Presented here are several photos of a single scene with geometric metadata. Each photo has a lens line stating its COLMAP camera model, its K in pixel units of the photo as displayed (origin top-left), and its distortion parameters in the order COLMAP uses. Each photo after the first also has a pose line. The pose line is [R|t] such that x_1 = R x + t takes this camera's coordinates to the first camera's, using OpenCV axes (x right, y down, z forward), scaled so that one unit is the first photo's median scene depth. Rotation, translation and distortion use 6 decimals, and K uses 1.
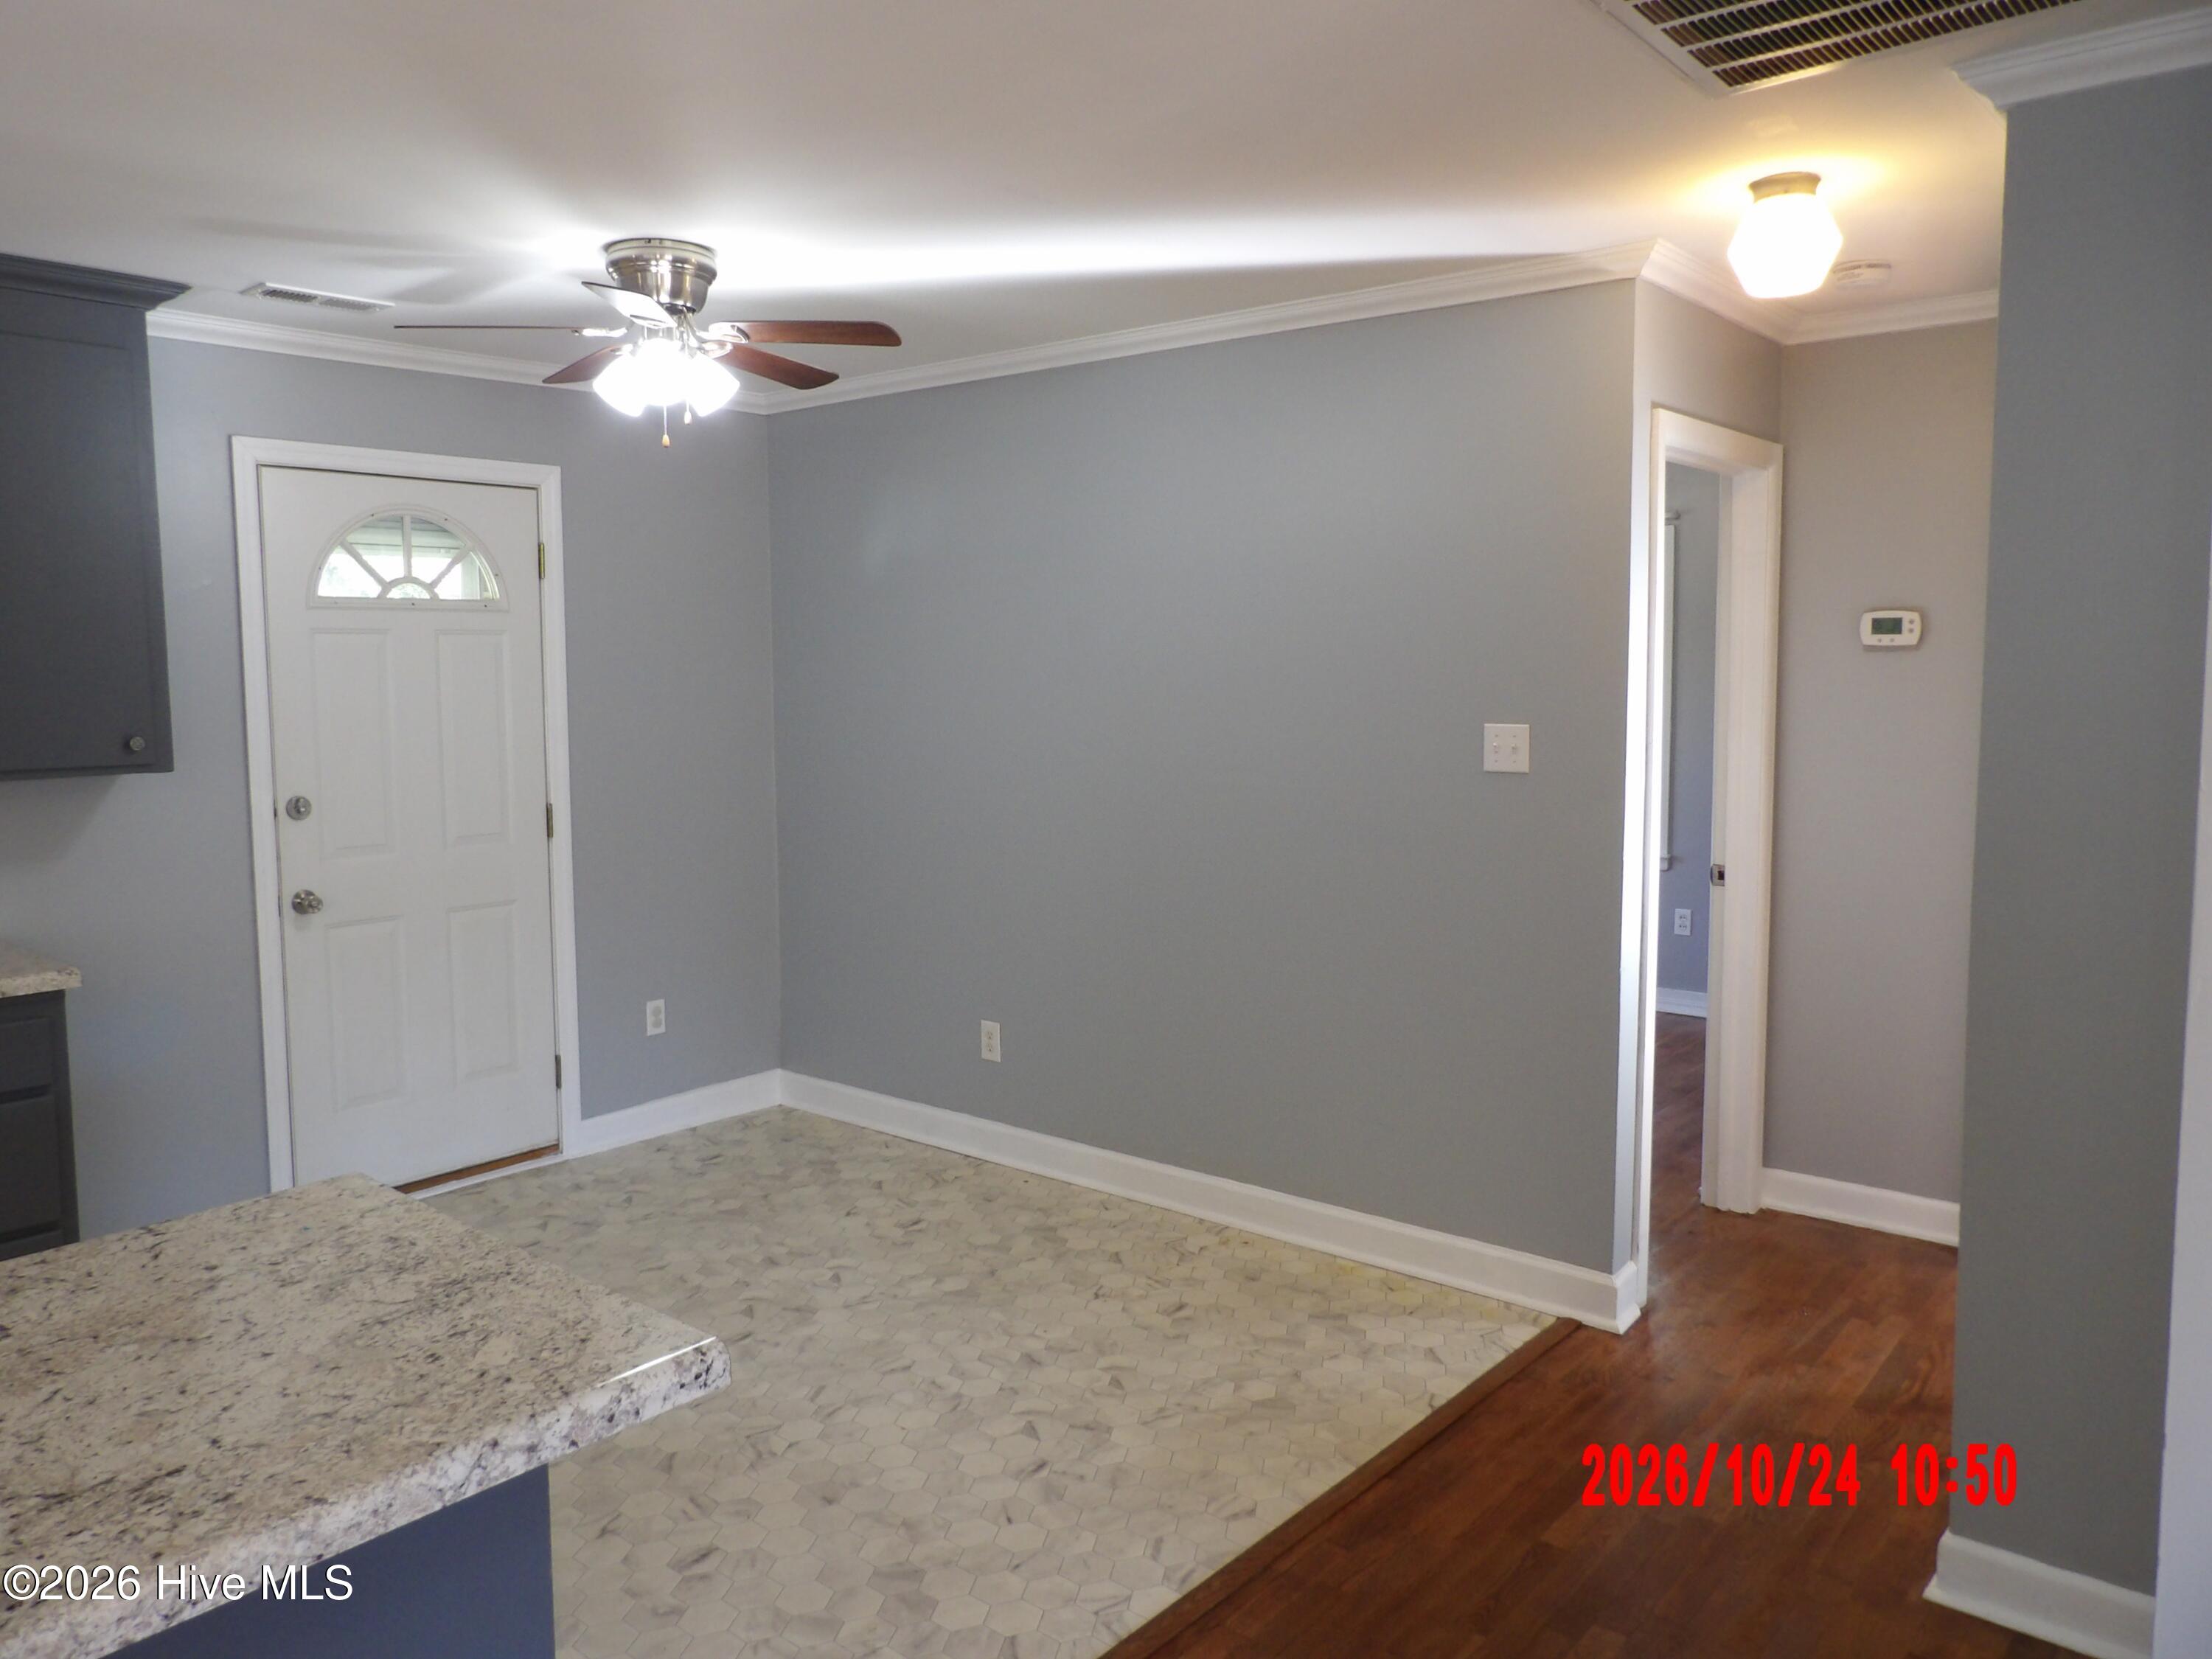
lens RADIAL K [[1597.2, 0, 1098.2], [0, 1597.2, 825.0], [0, 0, 1]] dist [-0.024852, 0.030525]
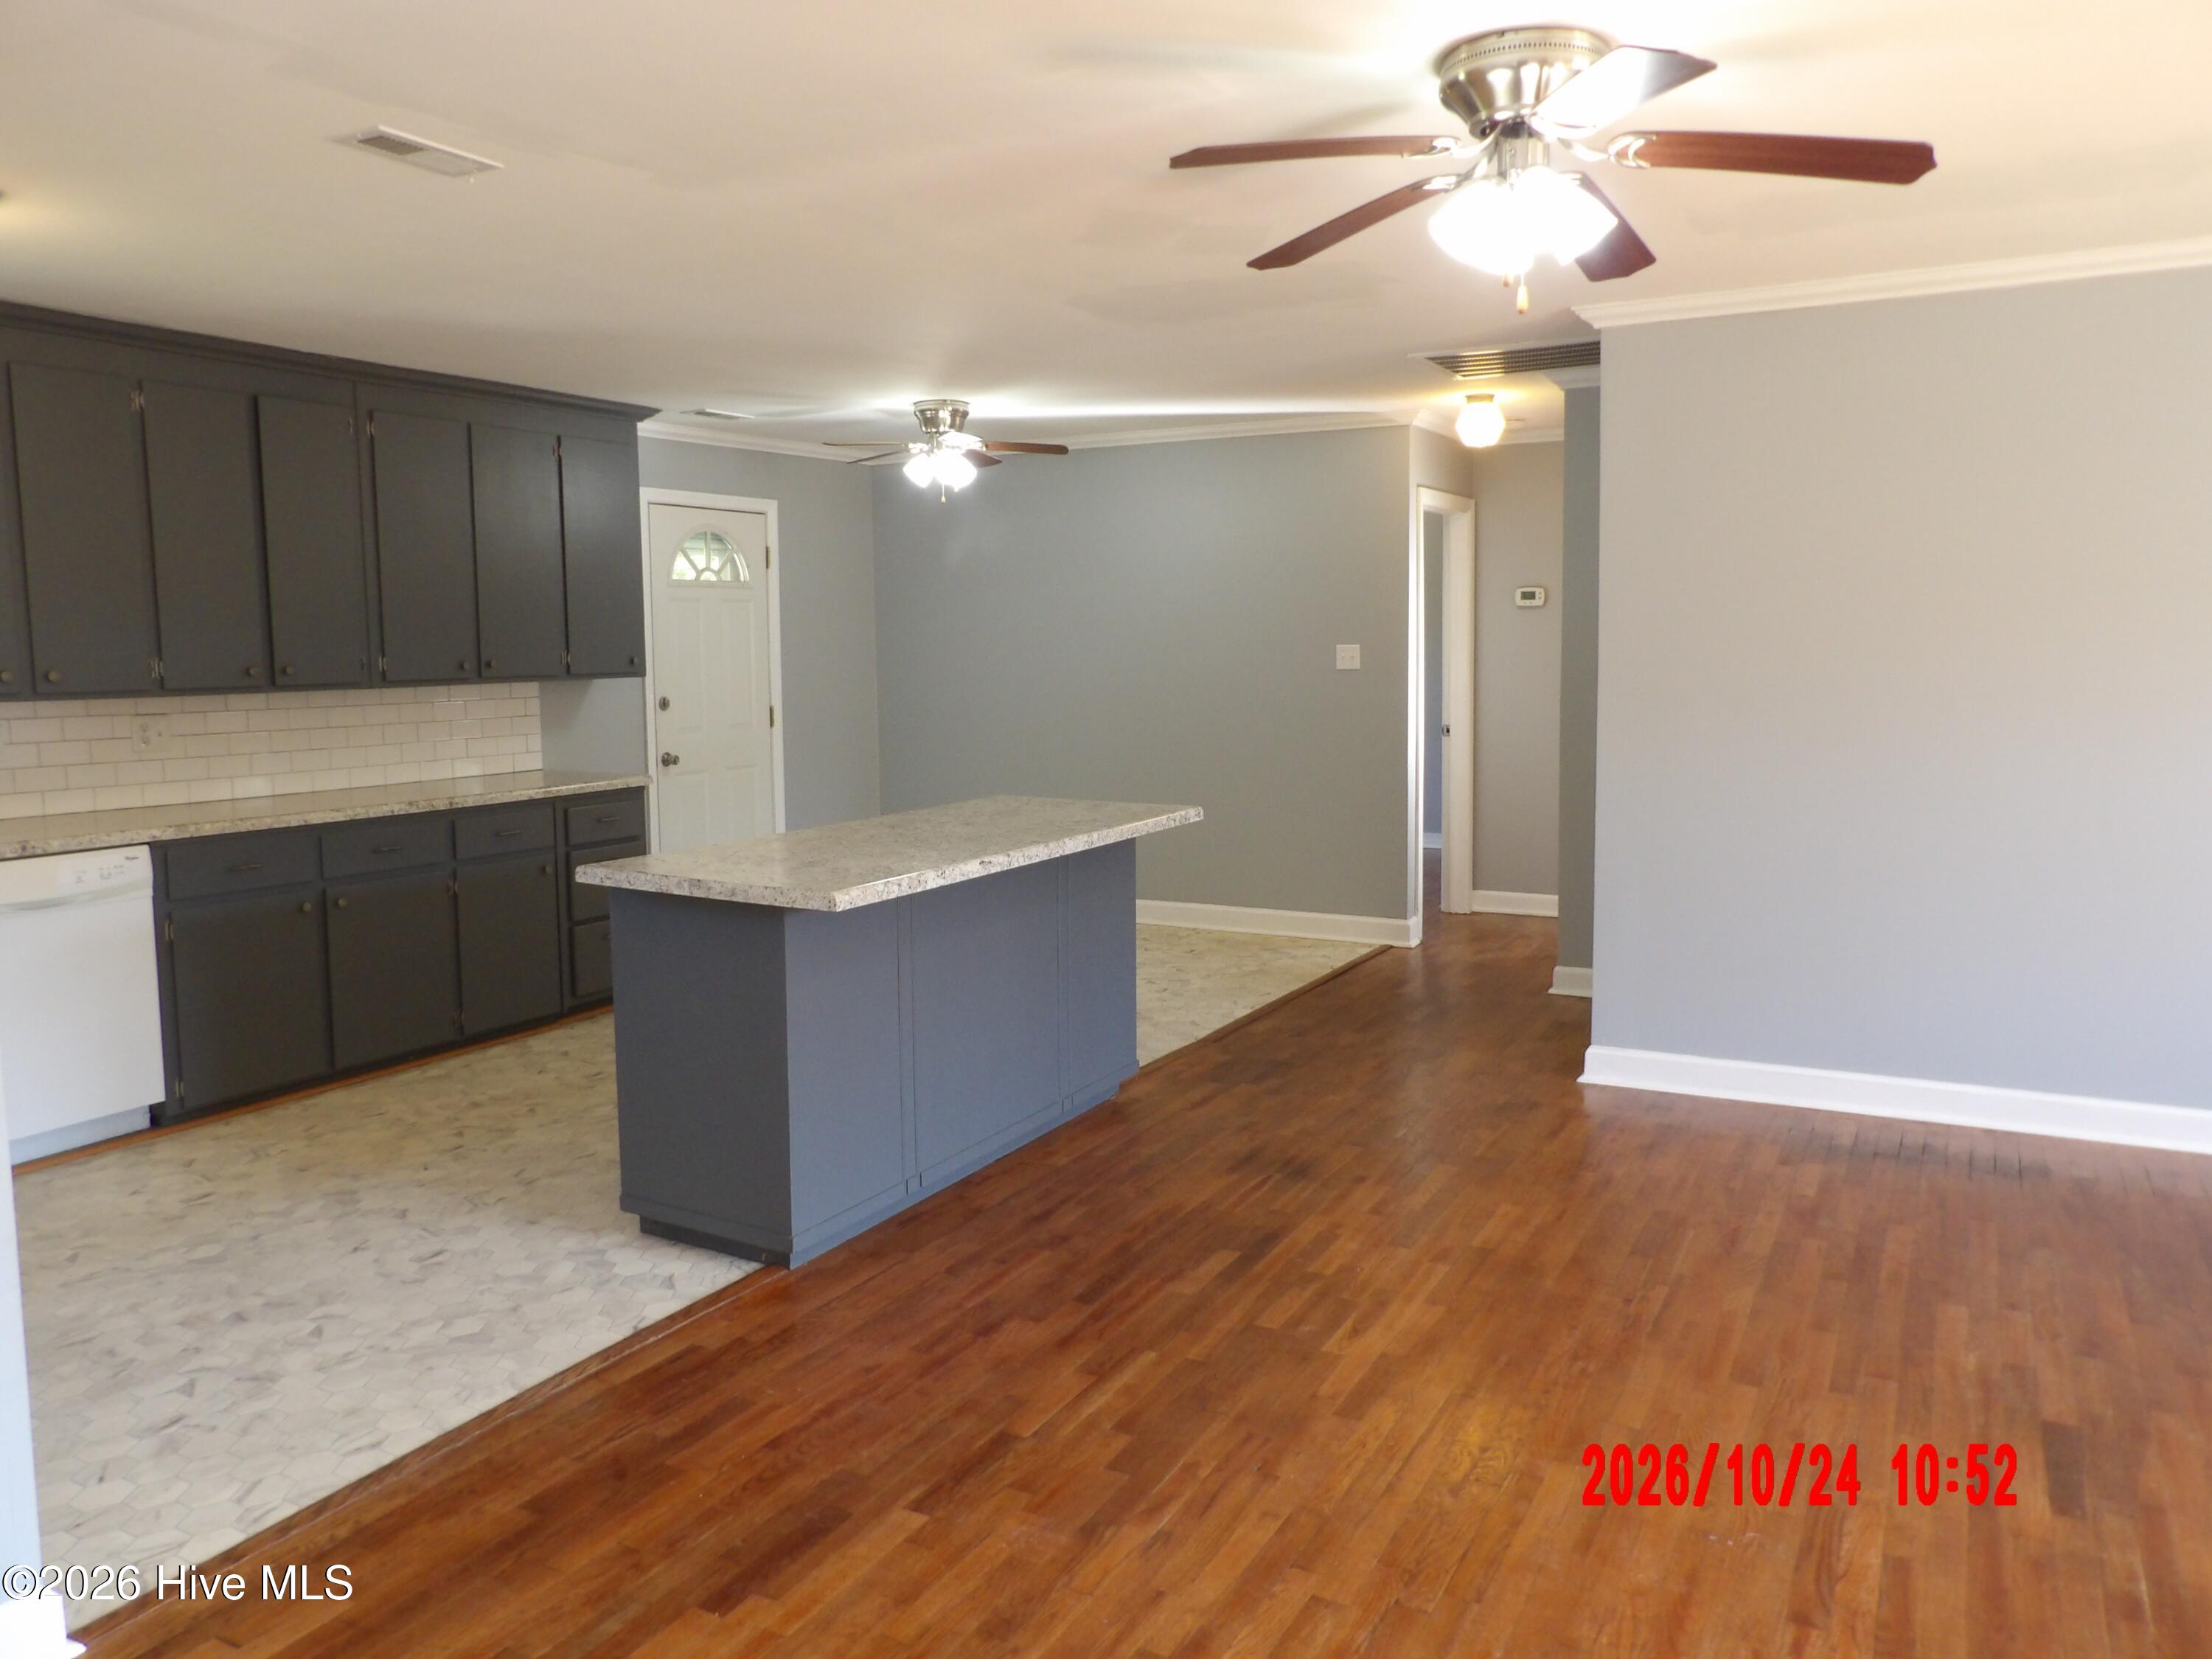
lens RADIAL K [[1597.2, 0, 1103.5], [0, 1597.2, 829.1], [0, 0, 1]] dist [-0.024852, 0.030525]
pose [[0.981069, -0.029428, 0.191410, -0.401980], [0.026760, 0.999506, 0.016507, 0.117153], [-0.191801, -0.011072, 0.981371, -0.831647]]
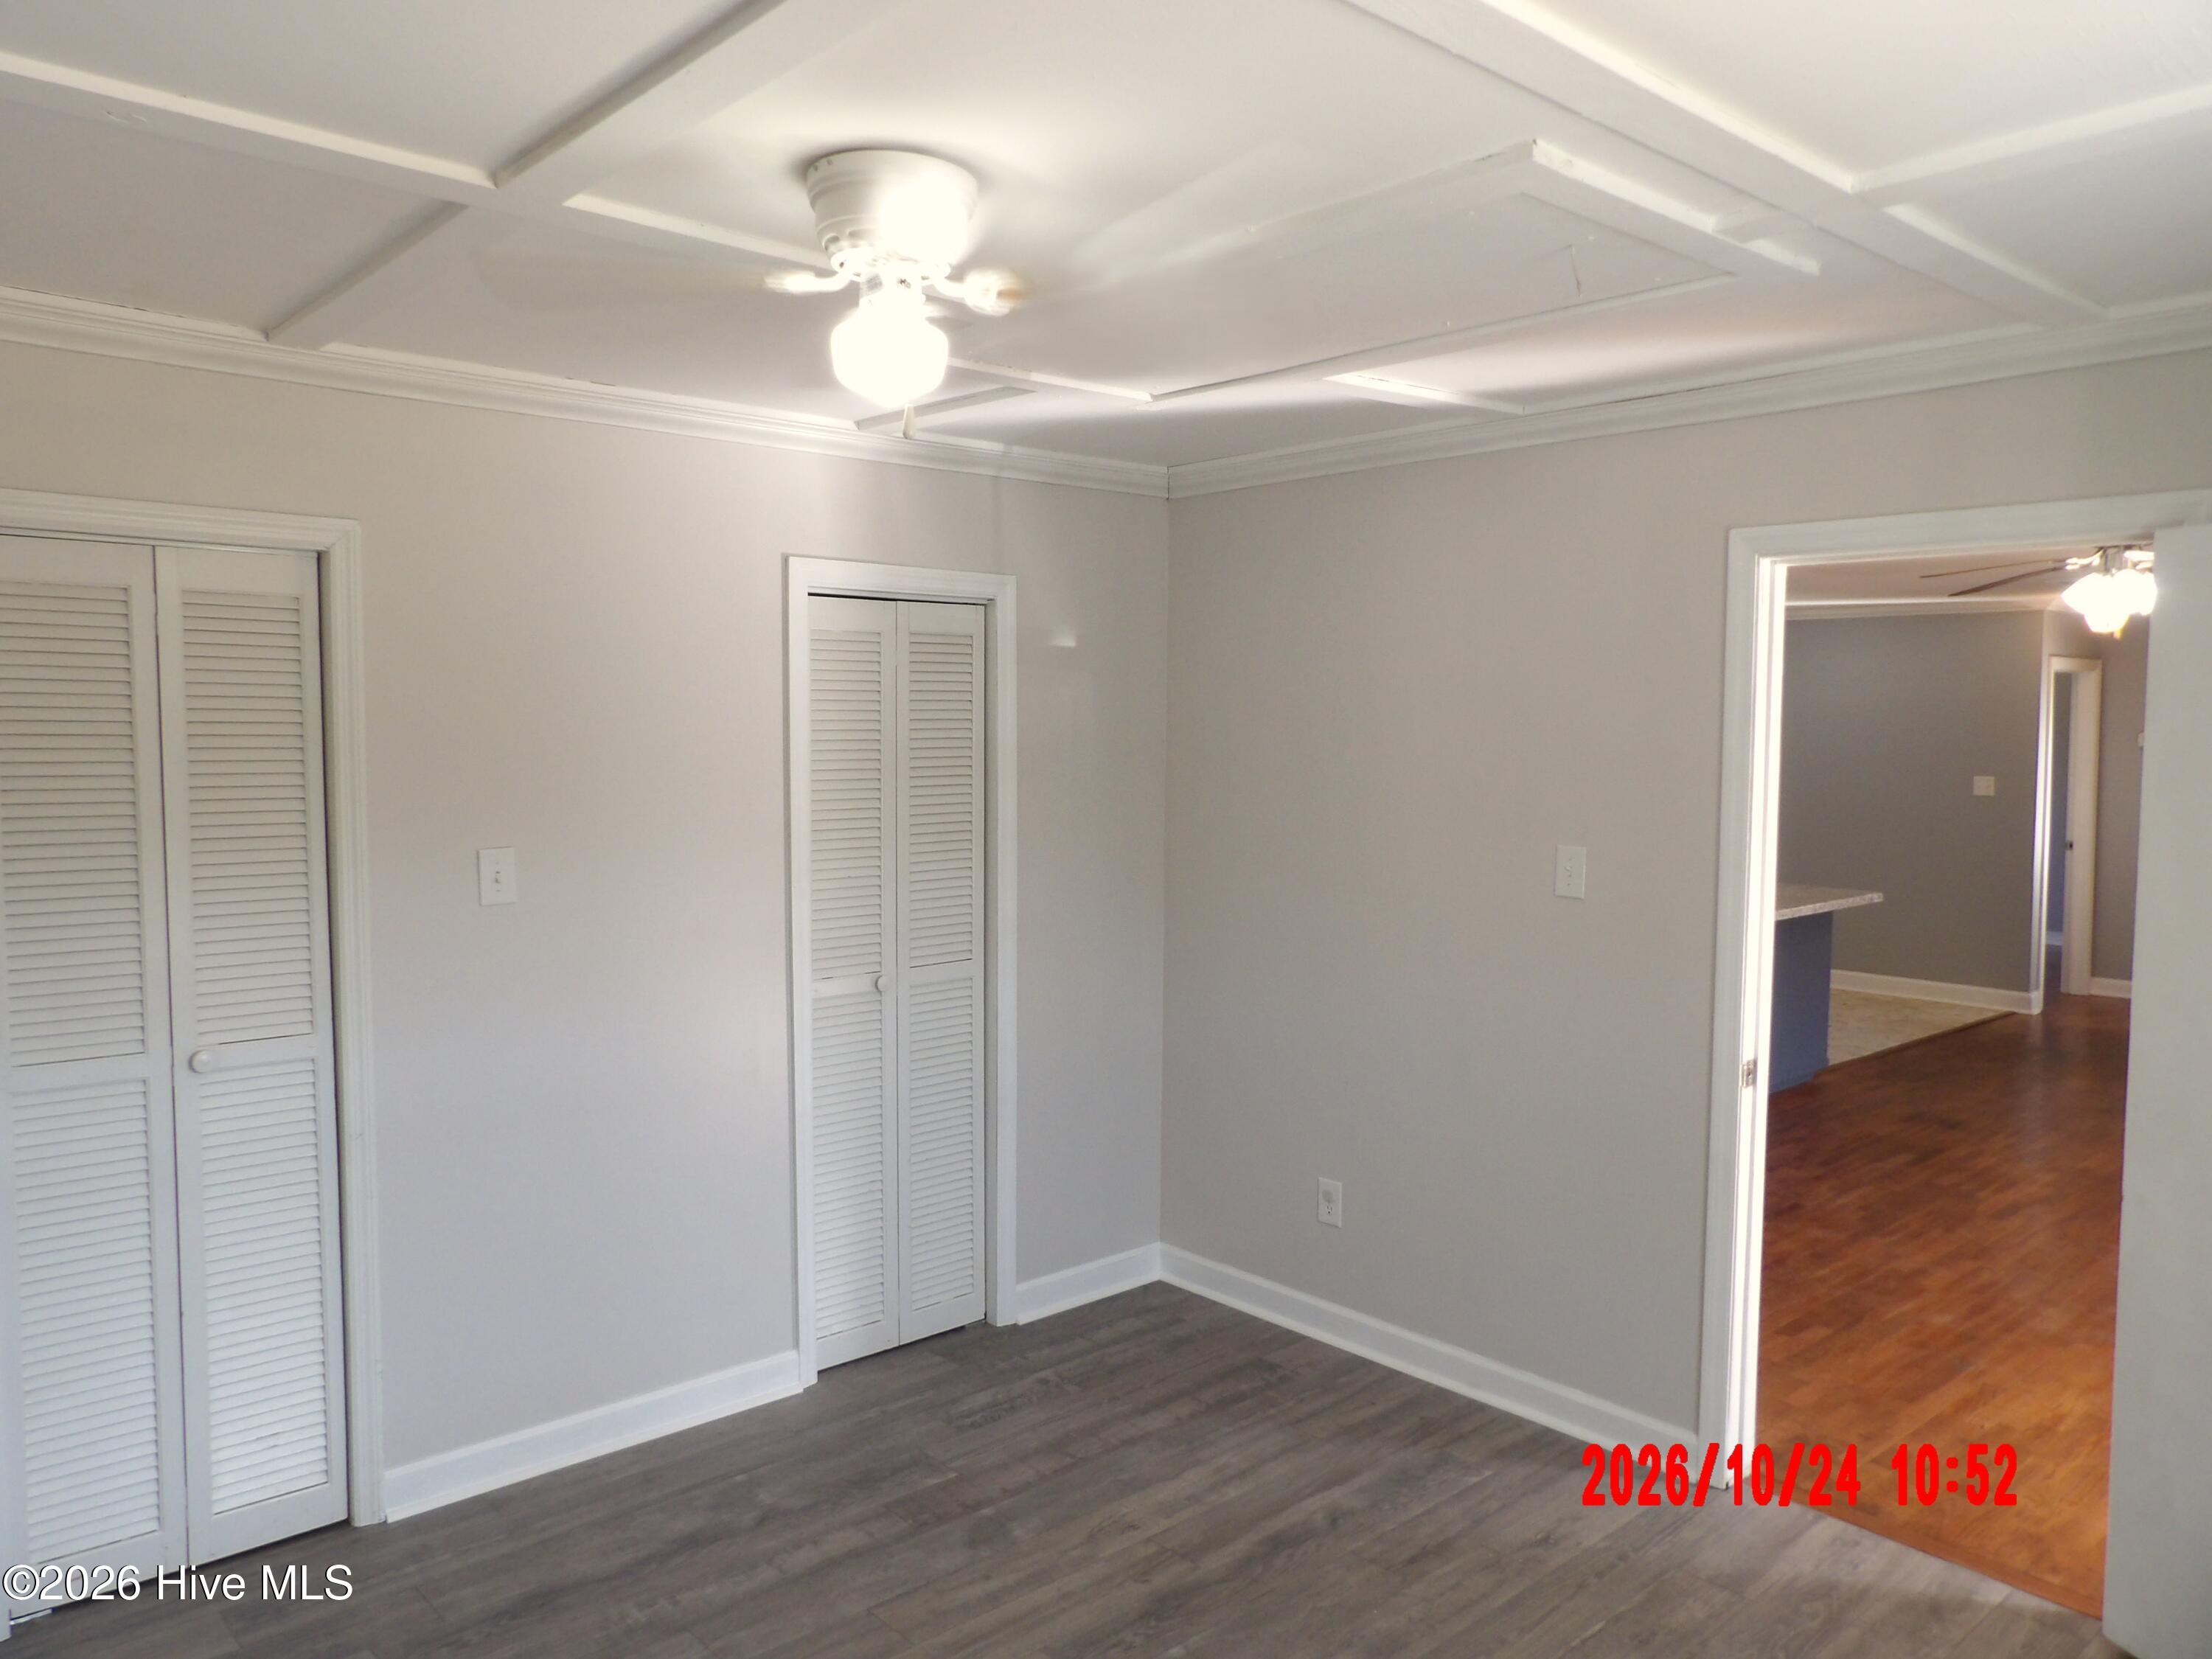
lens RADIAL K [[1597.2, 0, 1086.9], [0, 1597.2, 841.7], [0, 0, 1]] dist [-0.024852, 0.030525]
pose [[0.988538, 0.016383, -0.150078, -0.733954], [-0.020927, 0.999368, -0.028750, 0.135639], [0.149512, 0.031562, 0.988256, -1.620311]]
